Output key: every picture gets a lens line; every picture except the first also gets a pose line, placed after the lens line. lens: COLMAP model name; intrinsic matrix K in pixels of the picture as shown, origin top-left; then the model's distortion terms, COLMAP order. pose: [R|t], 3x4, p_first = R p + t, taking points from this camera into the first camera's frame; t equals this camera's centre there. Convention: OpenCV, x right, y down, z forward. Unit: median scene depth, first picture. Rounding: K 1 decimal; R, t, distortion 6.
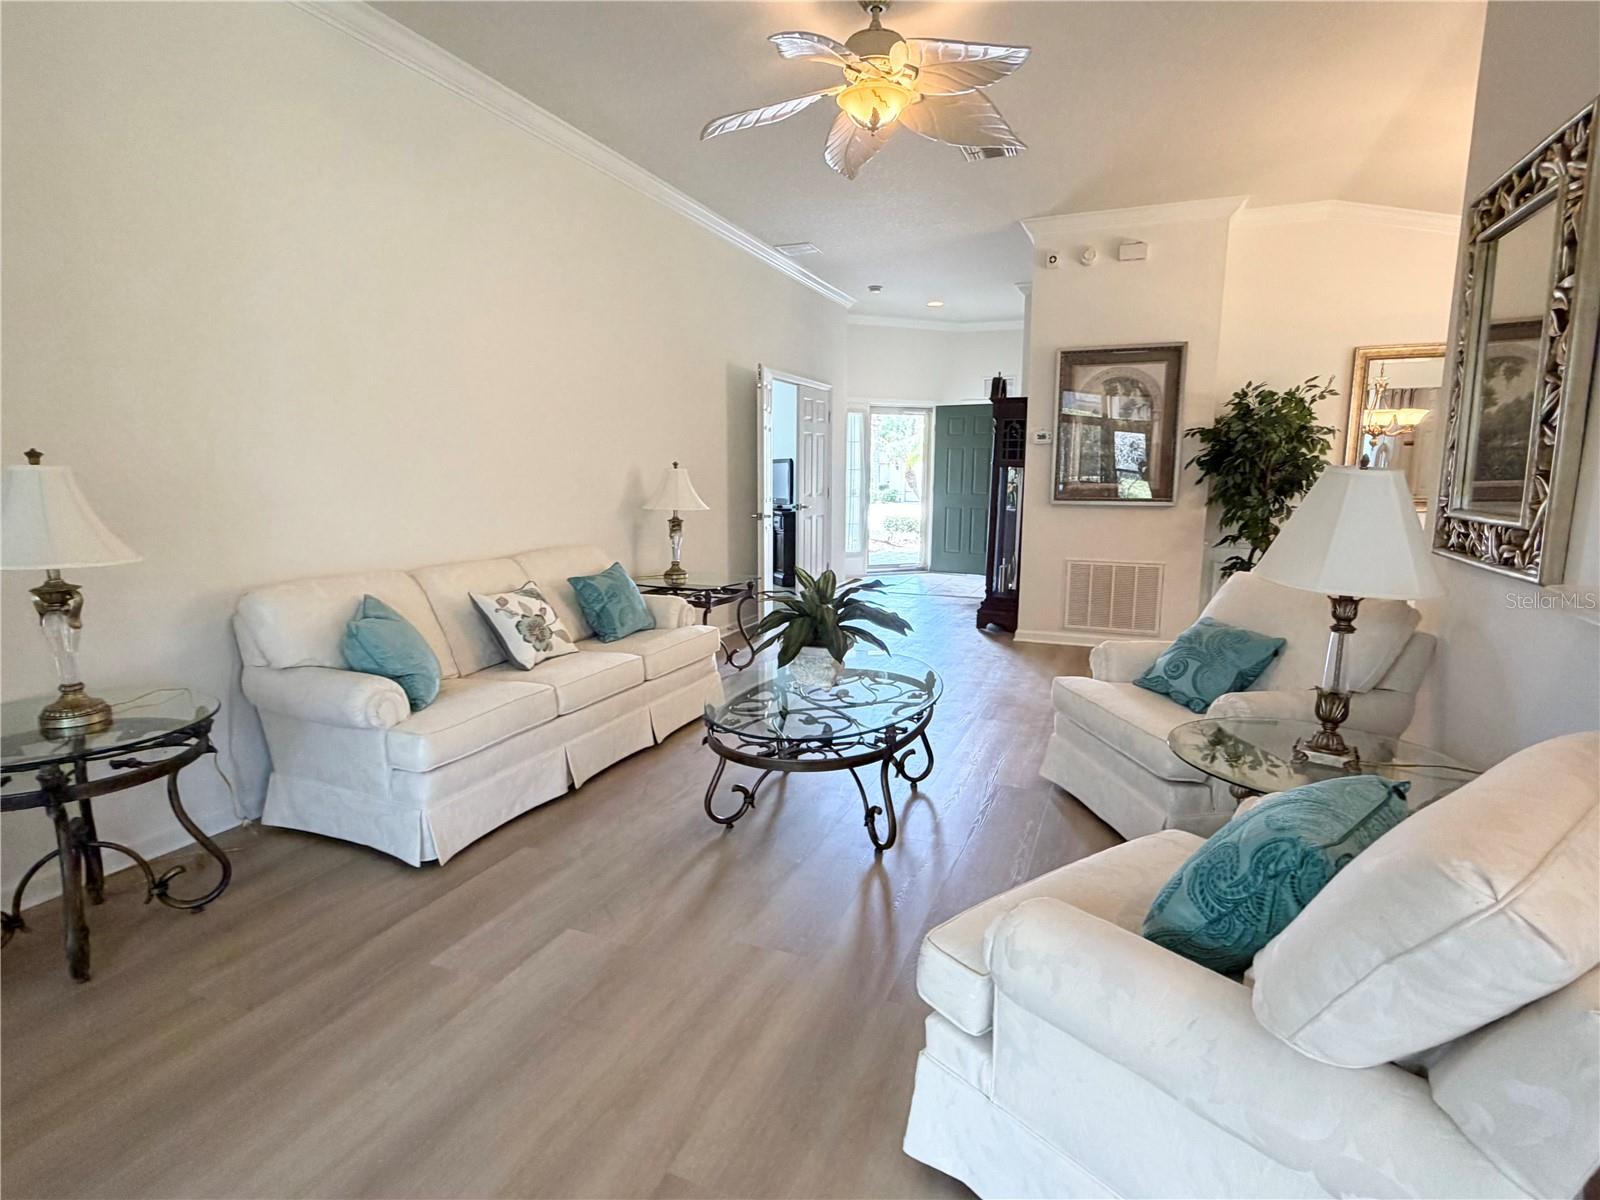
lens RADIAL K [[829.0, 0, 800.0], [0, 829.0, 600.0], [0, 0, 1]] dist [0.001568, -0.000210]
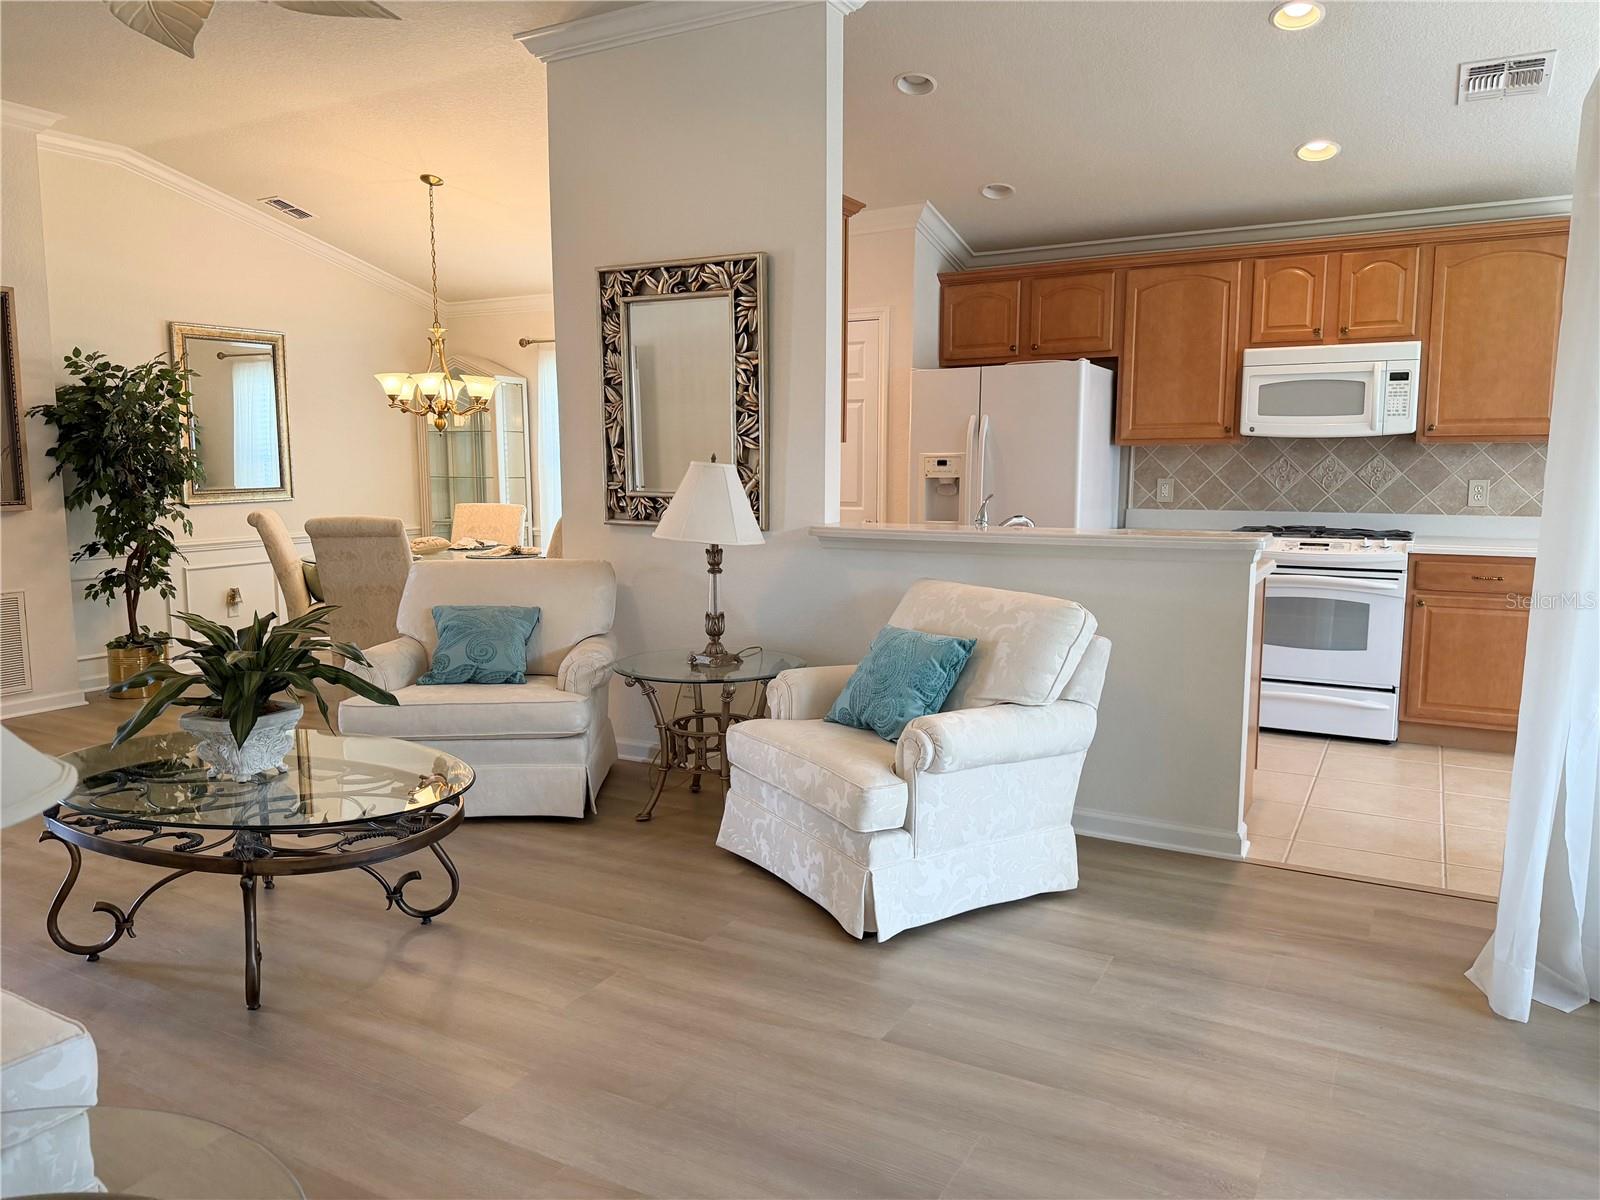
lens RADIAL K [[1112.0, 0, 802.1], [0, 1112.0, 603.6], [0, 0, 1]] dist [0.100285, -0.154939]
pose [[0.108702, -0.133441, 0.985077, -0.500898], [0.157213, 0.980786, 0.115512, -0.043805], [-0.981564, 0.142311, 0.127592, 0.235340]]
